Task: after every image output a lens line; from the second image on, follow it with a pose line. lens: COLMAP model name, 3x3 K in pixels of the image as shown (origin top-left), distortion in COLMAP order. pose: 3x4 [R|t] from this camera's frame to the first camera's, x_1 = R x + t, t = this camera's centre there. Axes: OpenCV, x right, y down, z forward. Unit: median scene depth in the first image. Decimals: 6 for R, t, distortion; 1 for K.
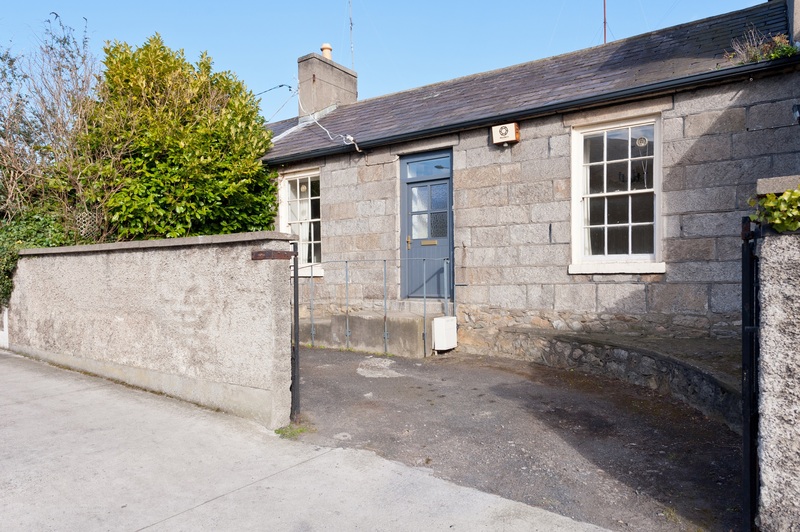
lens RADIAL K [[533.6, 0, 399.6], [0, 533.6, 286.7], [0, 0, 1]] dist [-0.001485, -0.000567]
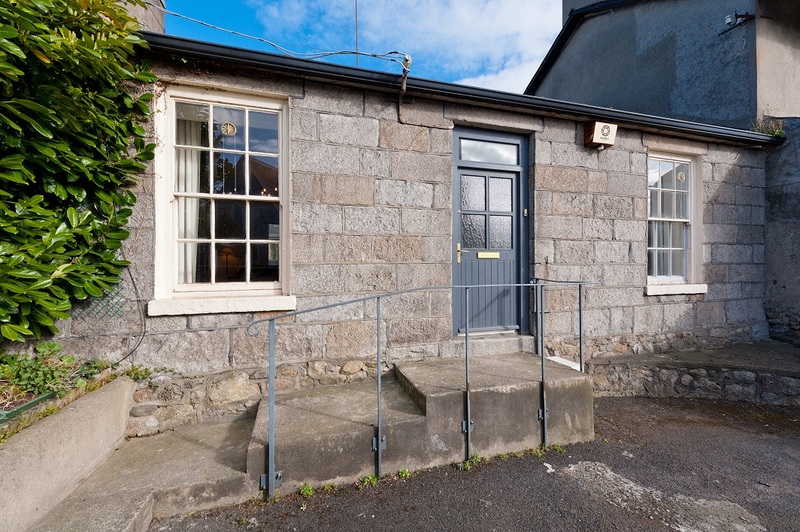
lens RADIAL K [[332.0, 0, 400.0], [0, 332.0, 266.0], [0, 0, 1]] dist [0.004277, 0.000253]
pose [[0.624385, 0.013174, 0.781006, -0.419928], [0.016554, 0.999410, -0.030093, -0.063674], [-0.780941, 0.031719, 0.623798, 0.919616]]
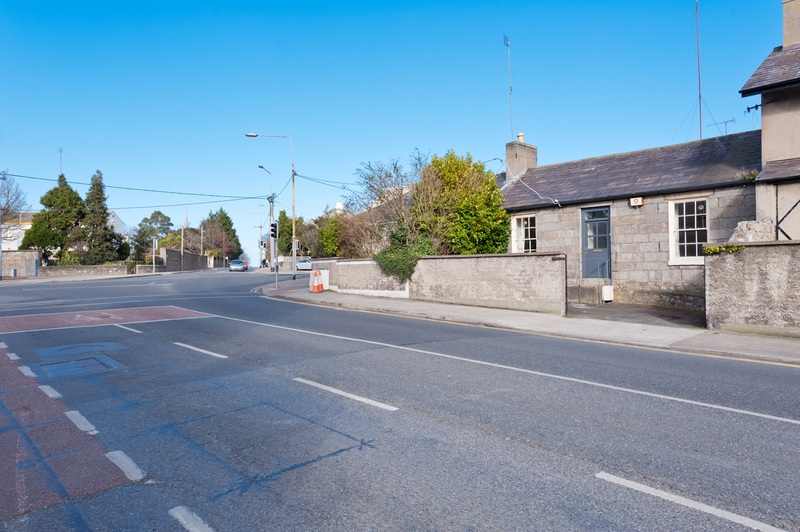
lens RADIAL K [[519.1, 0, 400.0], [0, 519.1, 266.0], [0, 0, 1]] dist [-0.028490, -0.000500]
pose [[0.978643, -0.003623, -0.205536, -0.318562], [-0.002616, 0.999544, -0.030075, 0.043953], [0.205551, 0.029970, 0.978187, -1.260993]]
